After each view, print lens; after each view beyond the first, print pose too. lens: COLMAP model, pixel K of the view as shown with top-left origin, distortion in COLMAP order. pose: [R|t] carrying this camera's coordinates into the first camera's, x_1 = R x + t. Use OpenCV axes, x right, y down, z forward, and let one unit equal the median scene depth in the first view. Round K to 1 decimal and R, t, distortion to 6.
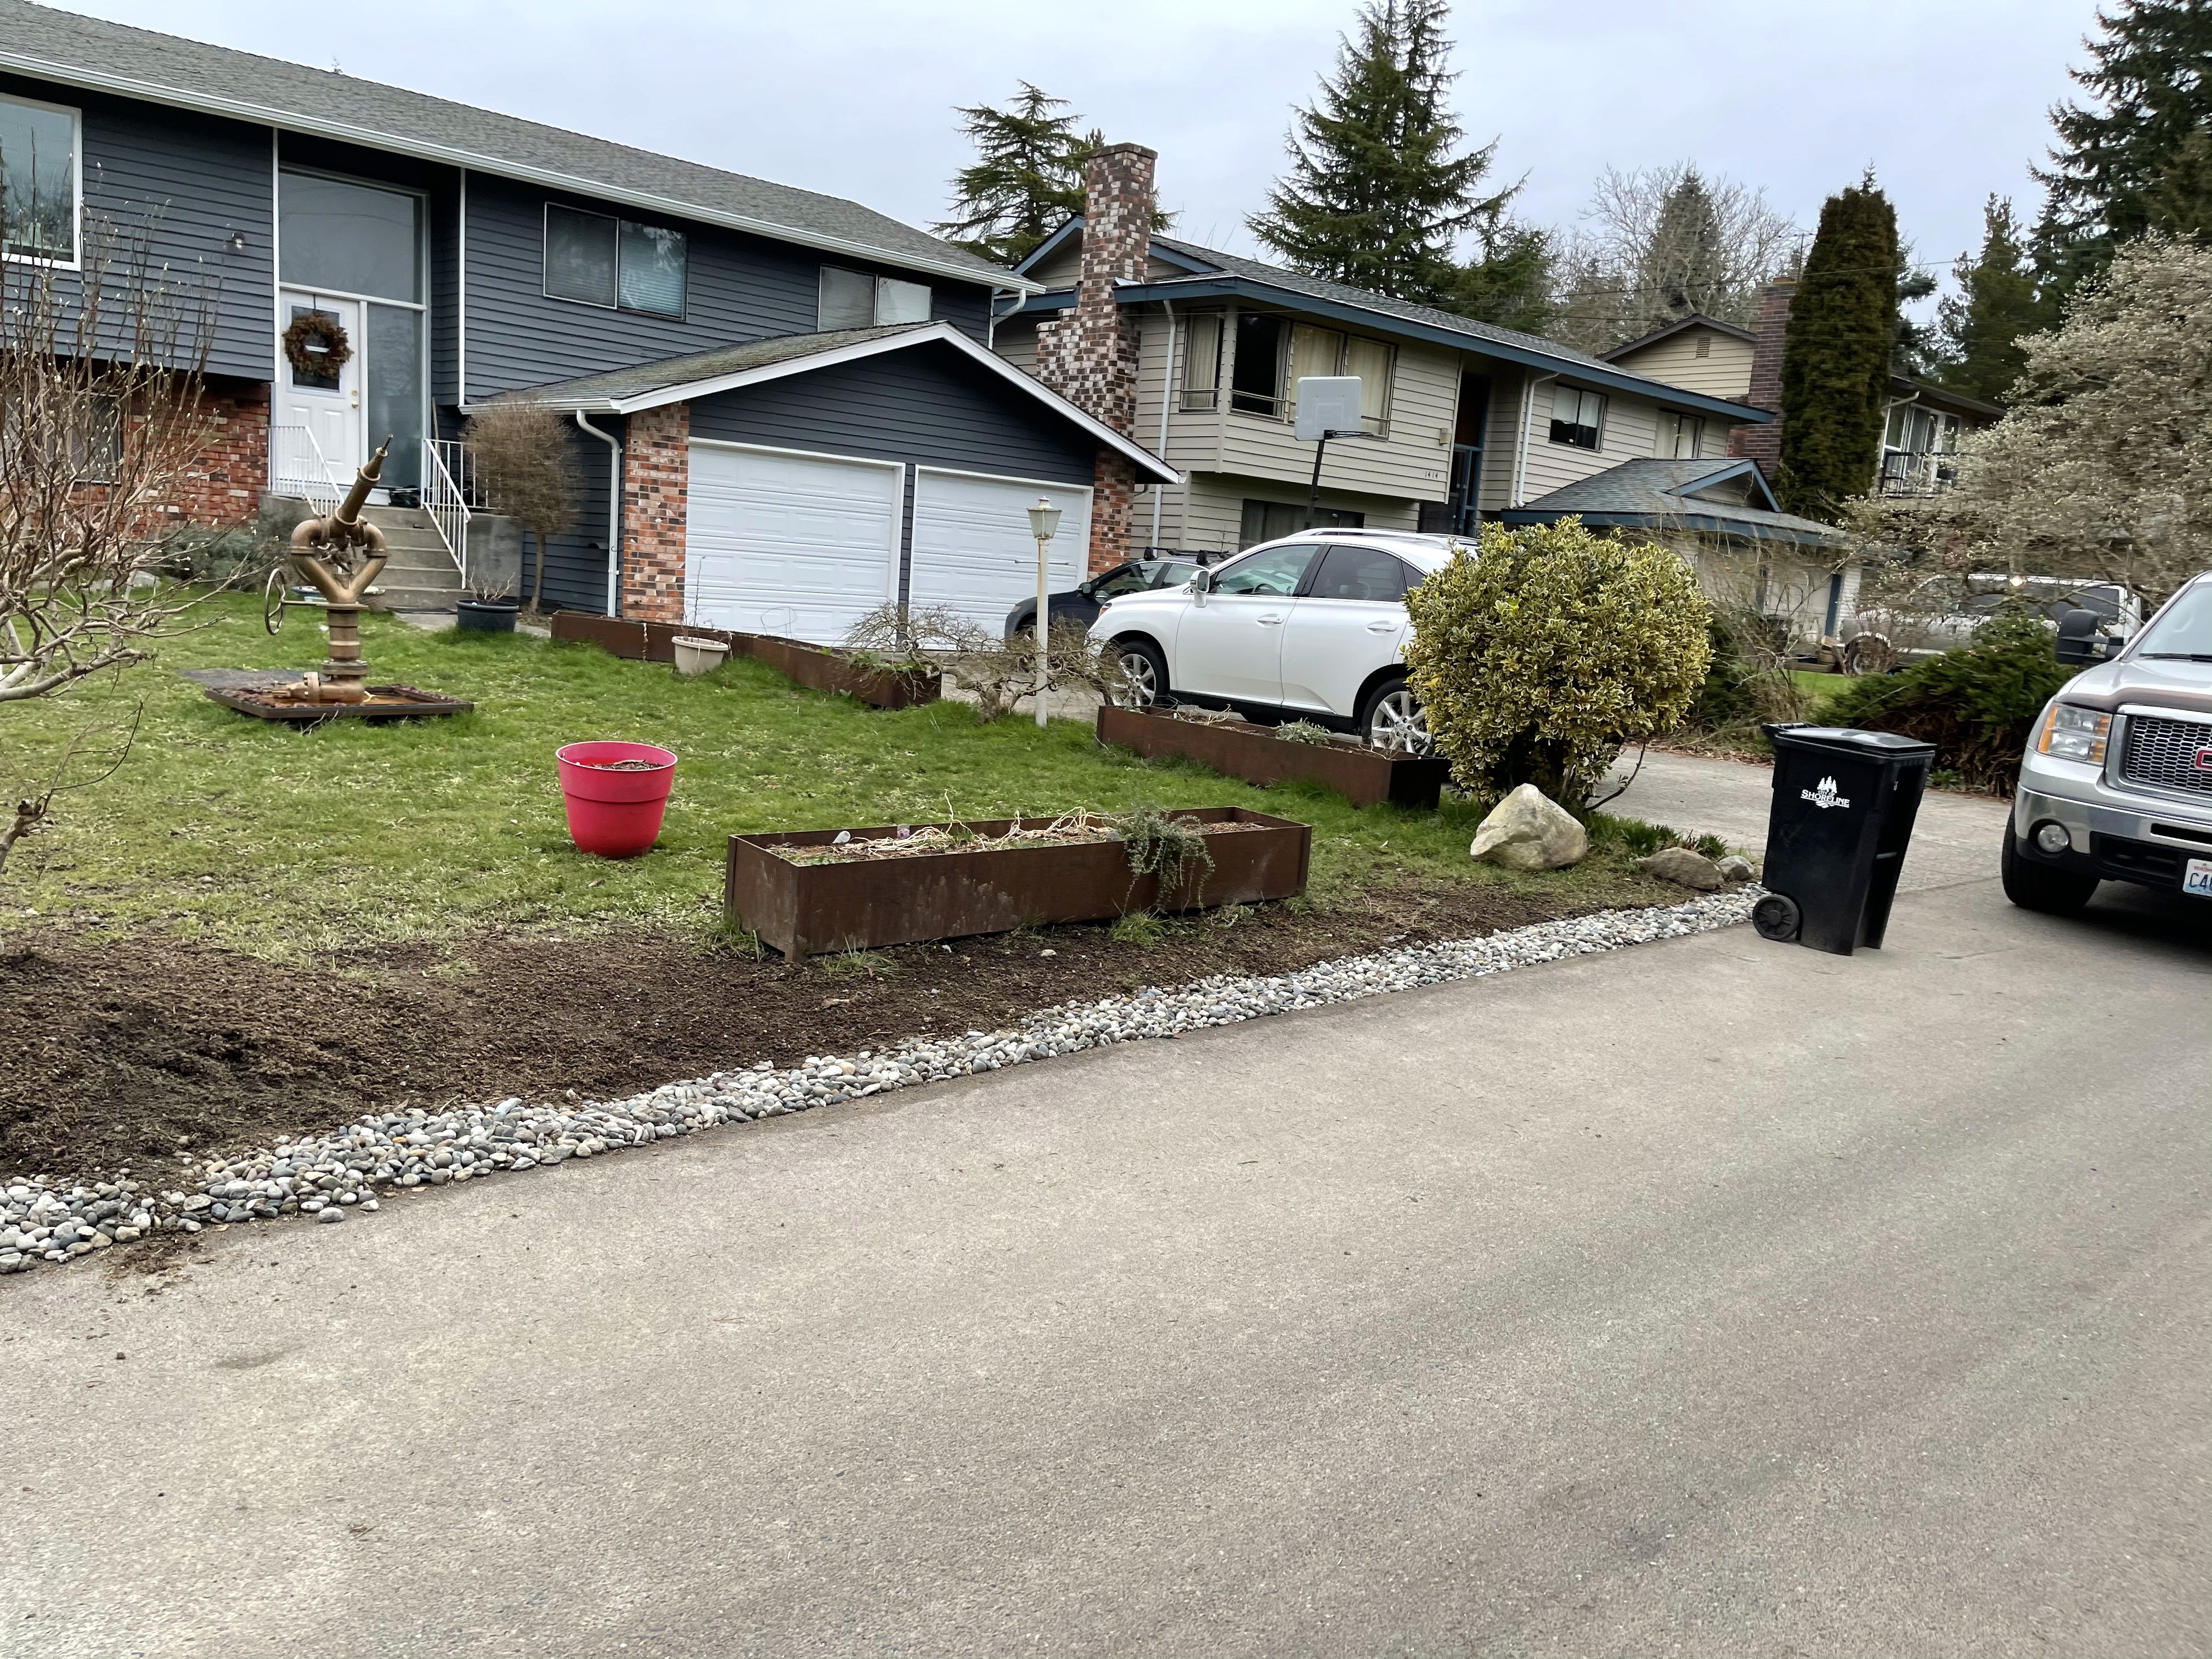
lens RADIAL K [[1666.2, 0, 1098.3], [0, 1666.2, 844.8], [0, 0, 1]] dist [0.071796, -0.093748]
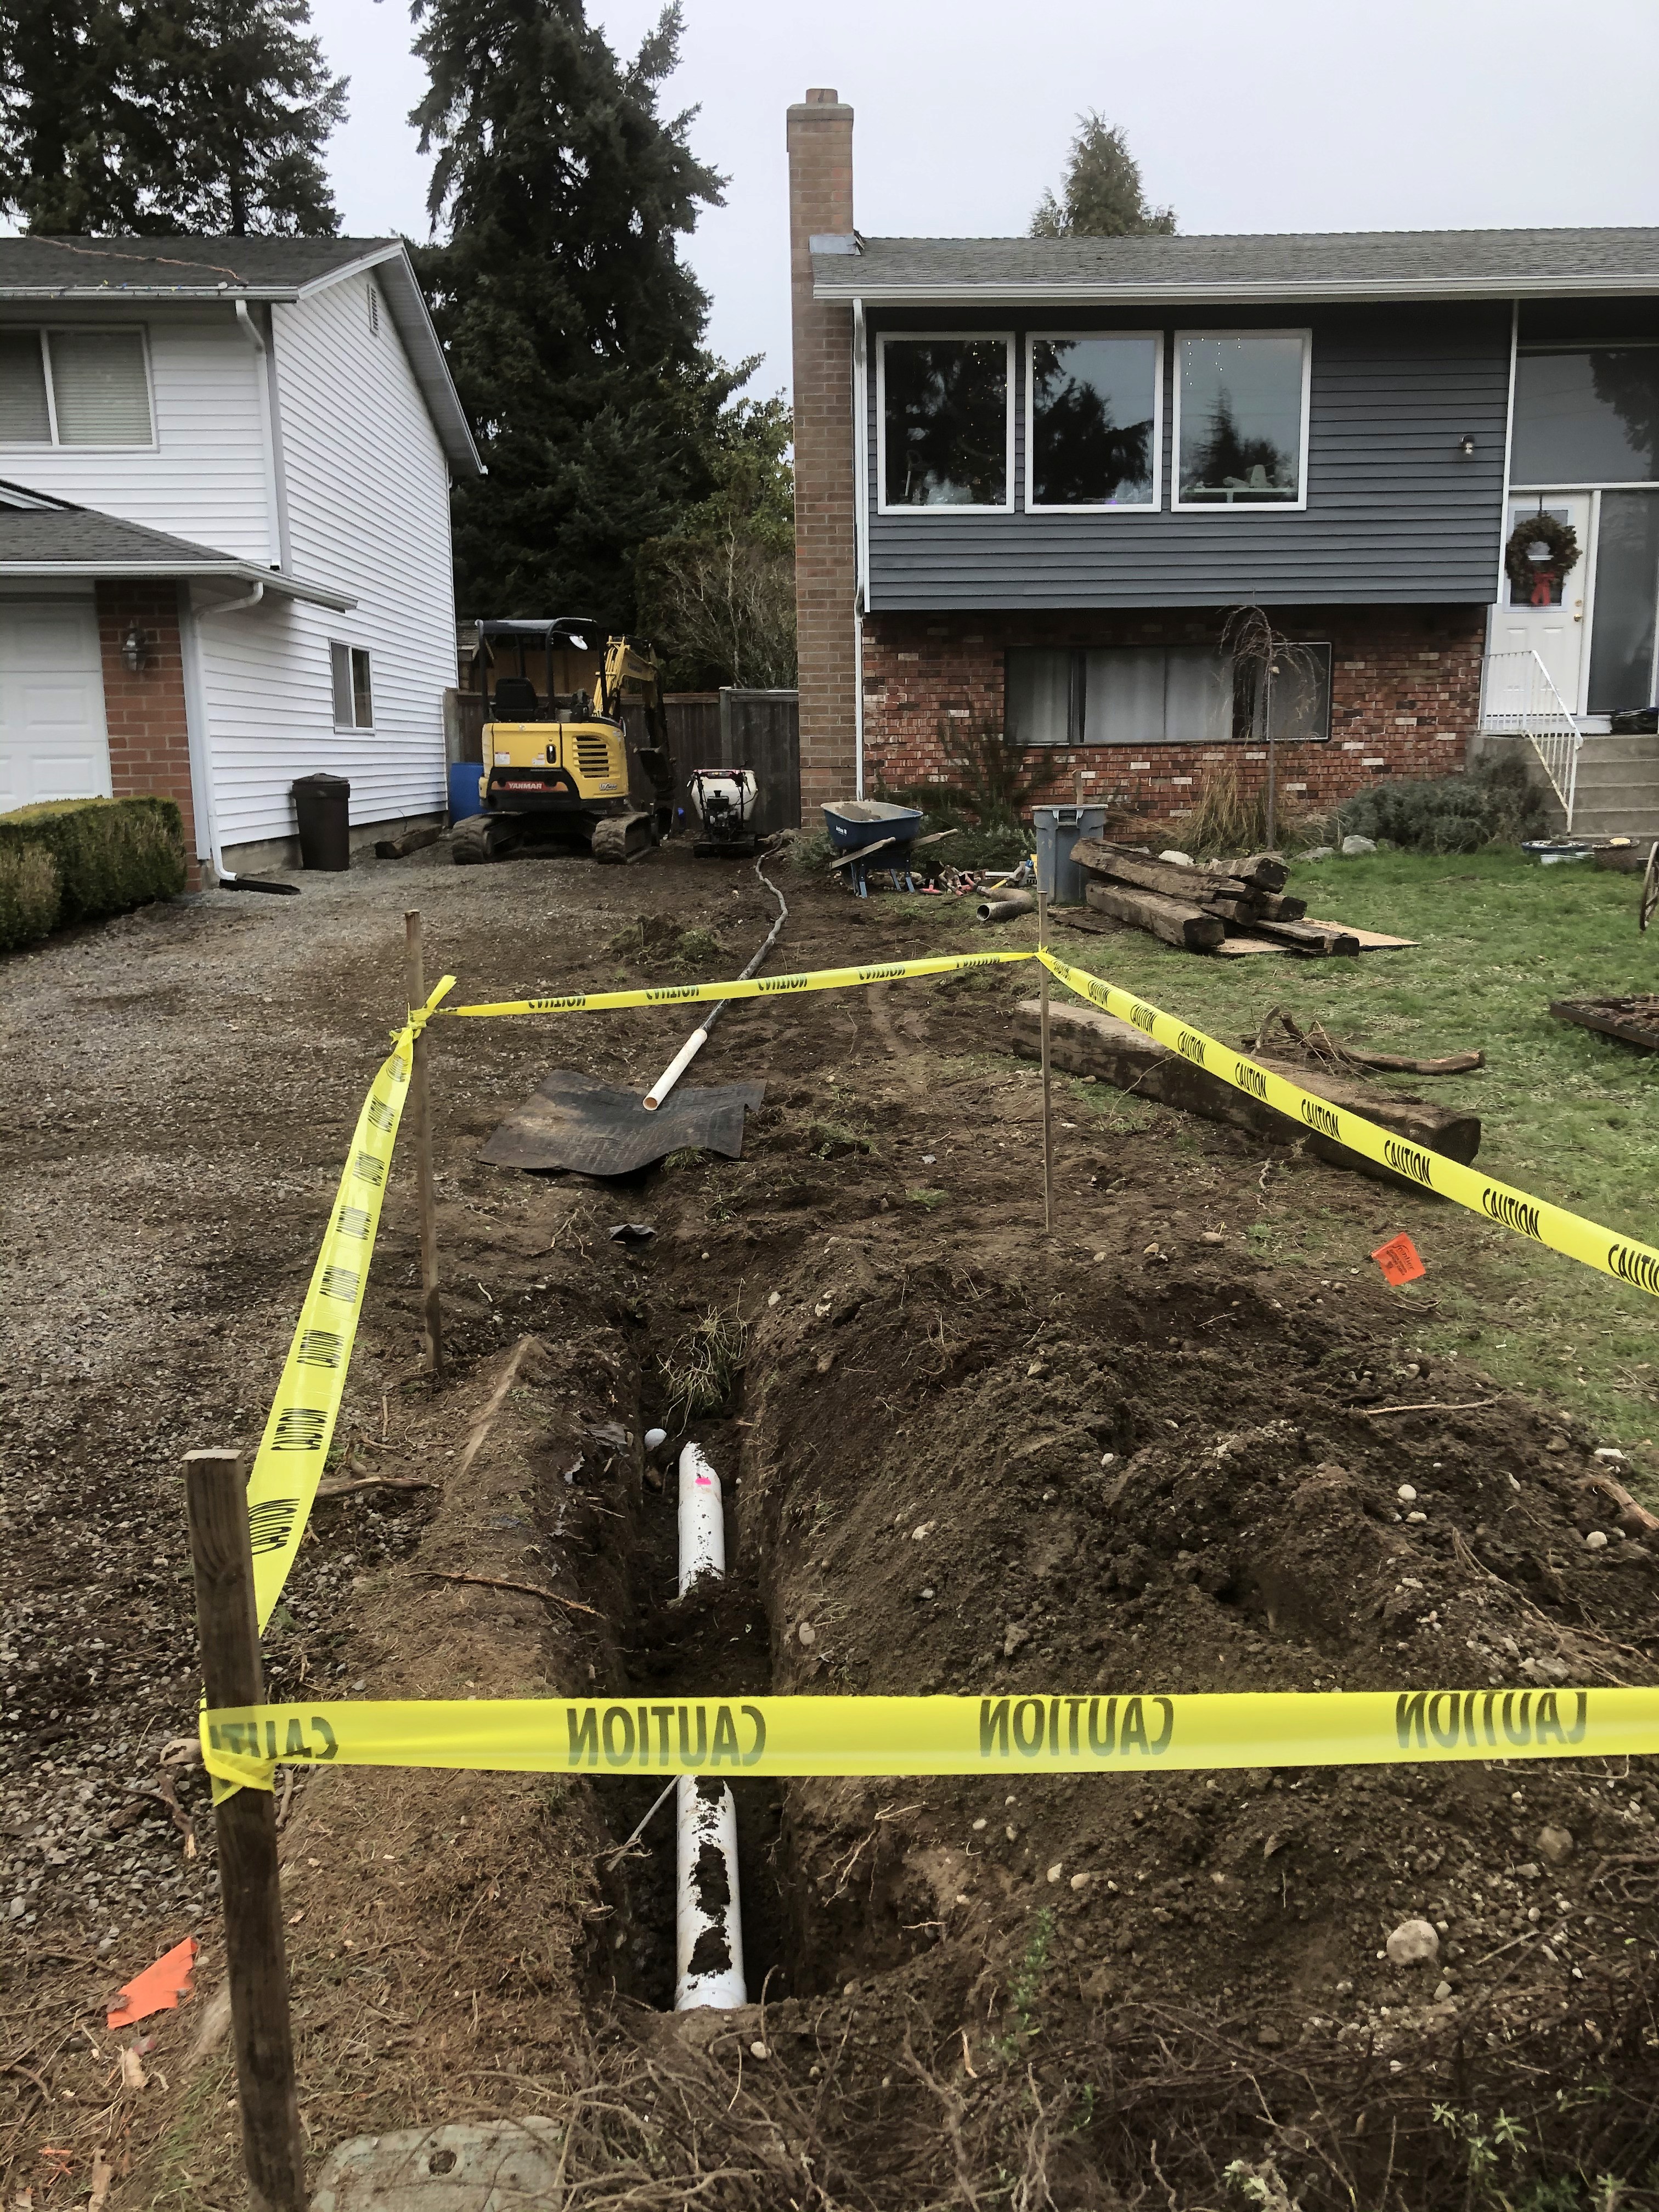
lens RADIAL K [[1814.3, 0, 840.8], [0, 1814.3, 1100.7], [0, 0, 1]] dist [0.026045, -0.007335]
pose [[0.753119, 0.040979, -0.656607, -0.337903], [-0.036168, 0.999128, 0.020872, -0.080330], [0.656890, 0.008029, 0.753944, 0.235537]]
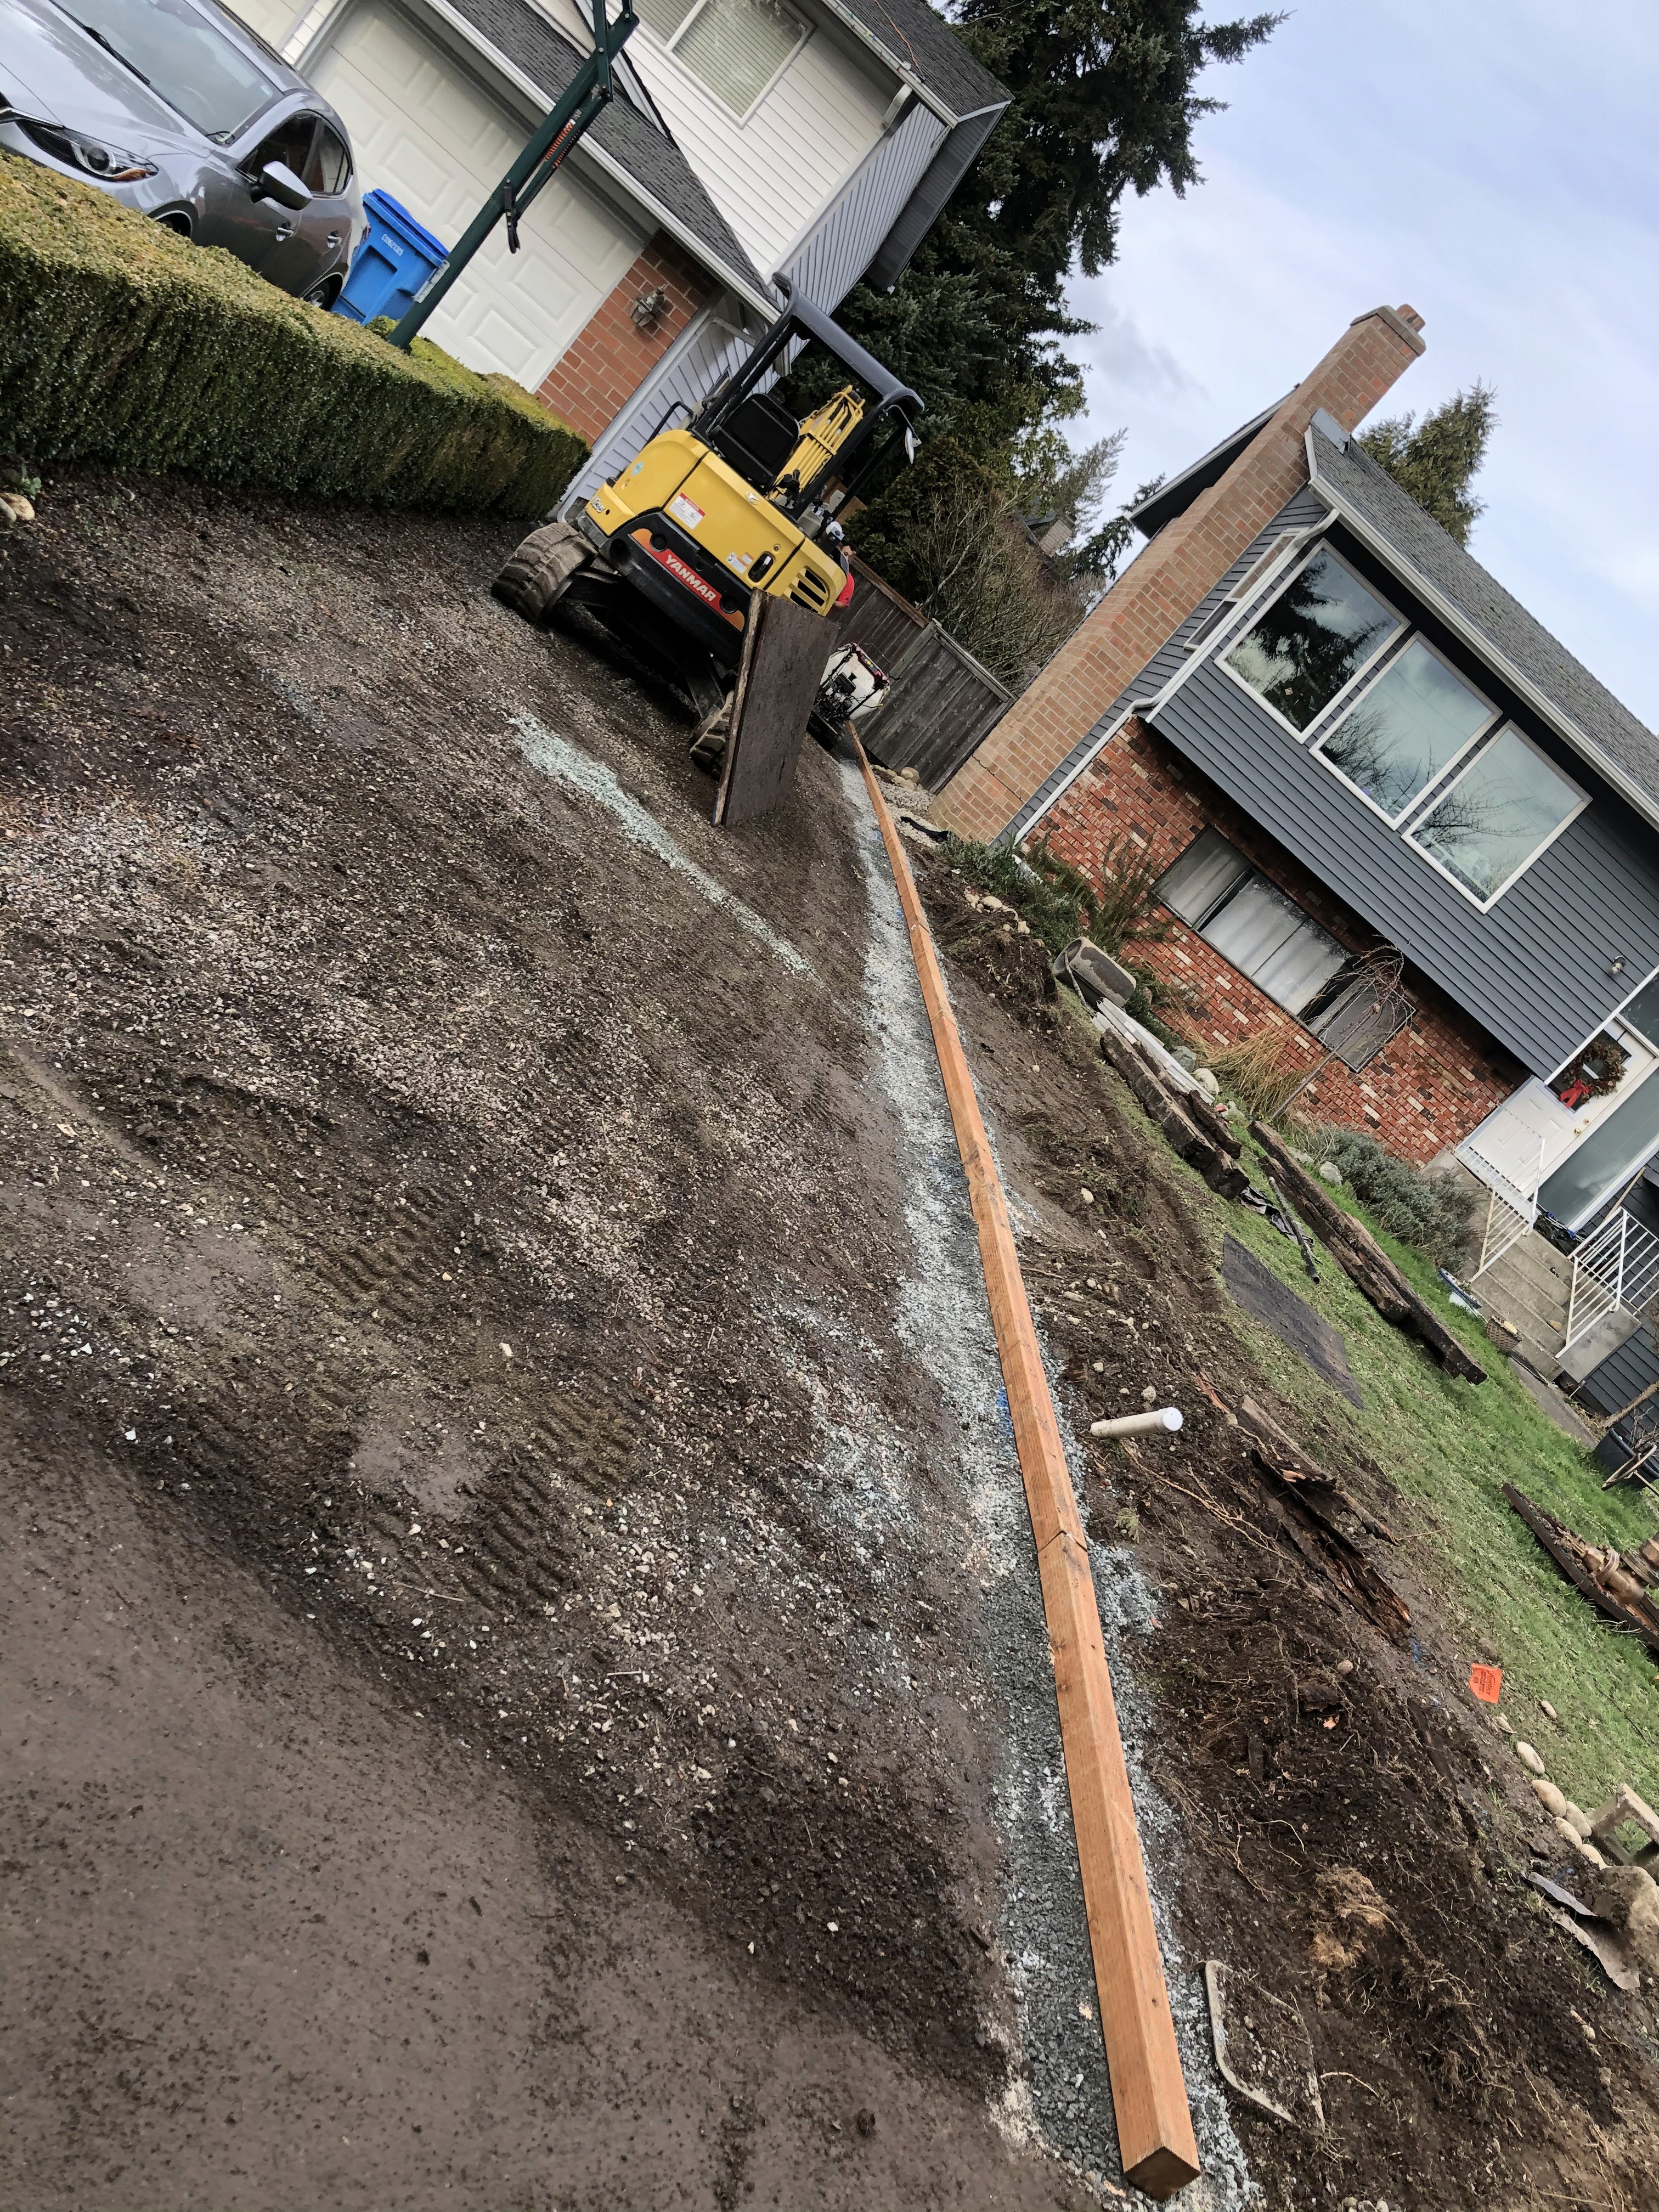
lens RADIAL K [[1814.3, 0, 846.7], [0, 1814.3, 1096.0], [0, 0, 1]] dist [0.026045, -0.007335]
pose [[0.627484, 0.586463, -0.512177, -0.540591], [-0.676199, 0.736567, 0.014964, -0.021104], [0.386028, 0.336944, 0.858750, -0.205083]]
